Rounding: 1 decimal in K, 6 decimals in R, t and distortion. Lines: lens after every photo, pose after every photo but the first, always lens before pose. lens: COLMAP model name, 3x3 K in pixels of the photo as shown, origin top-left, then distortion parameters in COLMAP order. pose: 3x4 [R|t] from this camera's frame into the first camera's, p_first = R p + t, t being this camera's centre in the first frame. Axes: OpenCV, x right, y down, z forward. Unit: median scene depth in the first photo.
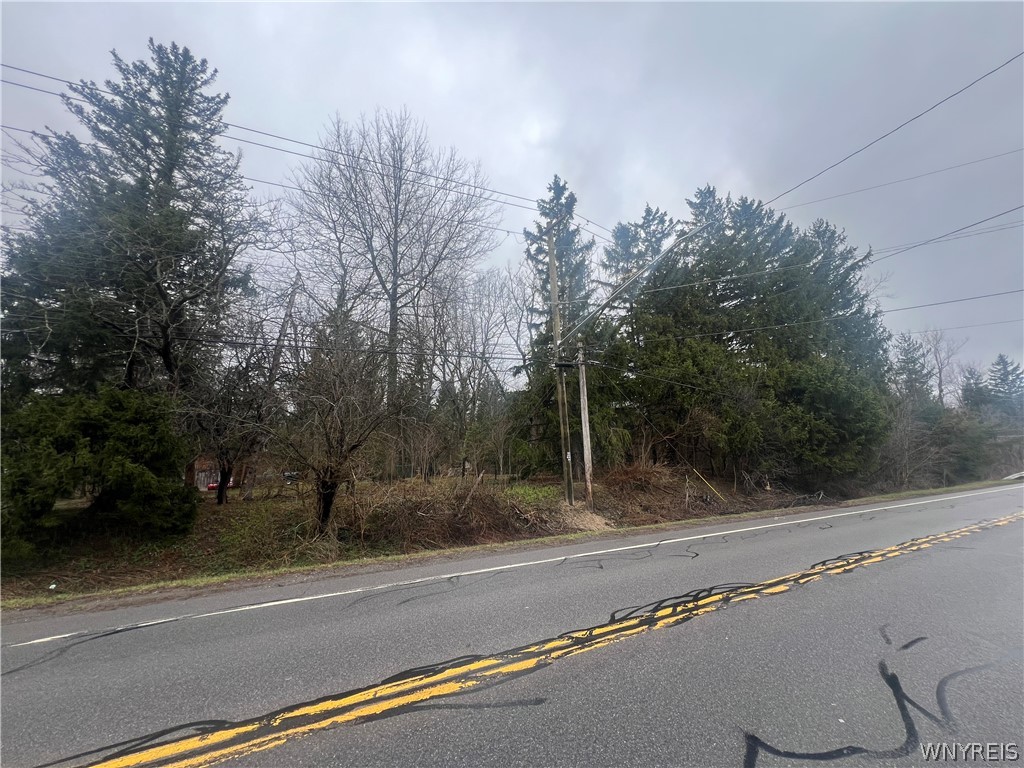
lens RADIAL K [[408.3, 0, 513.7], [0, 408.3, 388.2], [0, 0, 1]] dist [-0.000486, -0.000196]
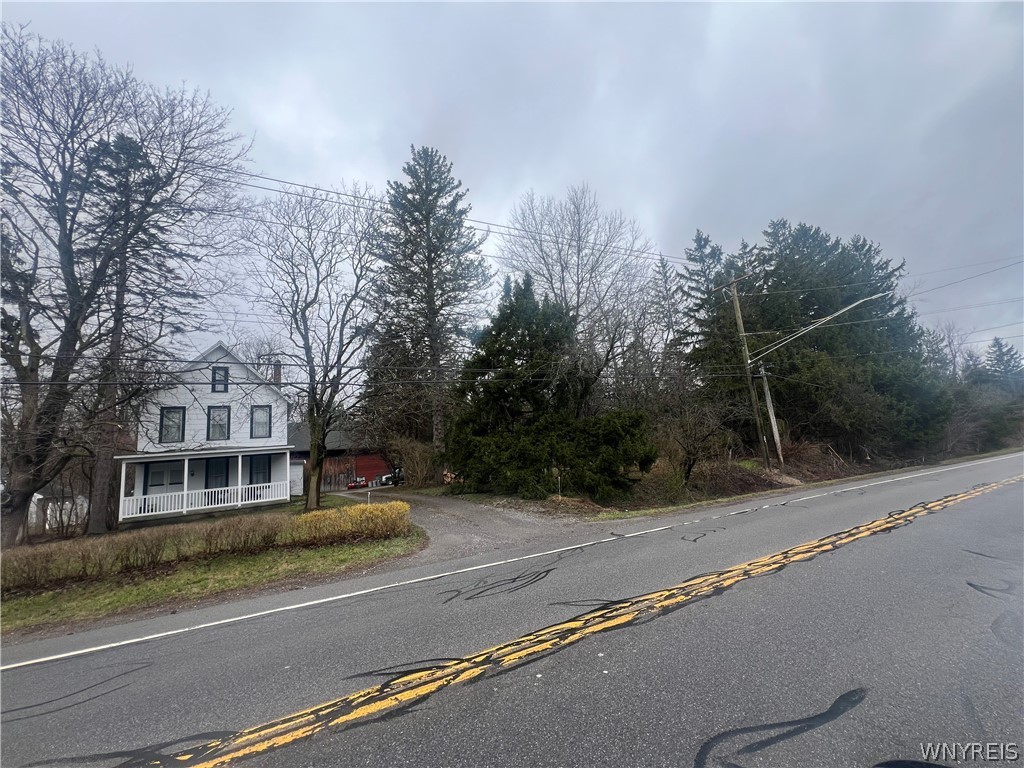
lens RADIAL K [[408.3, 0, 513.7], [0, 408.3, 388.2], [0, 0, 1]] dist [-0.000486, -0.000196]
pose [[0.998887, -0.042849, 0.019696, -0.685452], [0.042639, 0.999030, 0.010955, -0.062637], [-0.020146, -0.010103, 0.999746, -0.396852]]
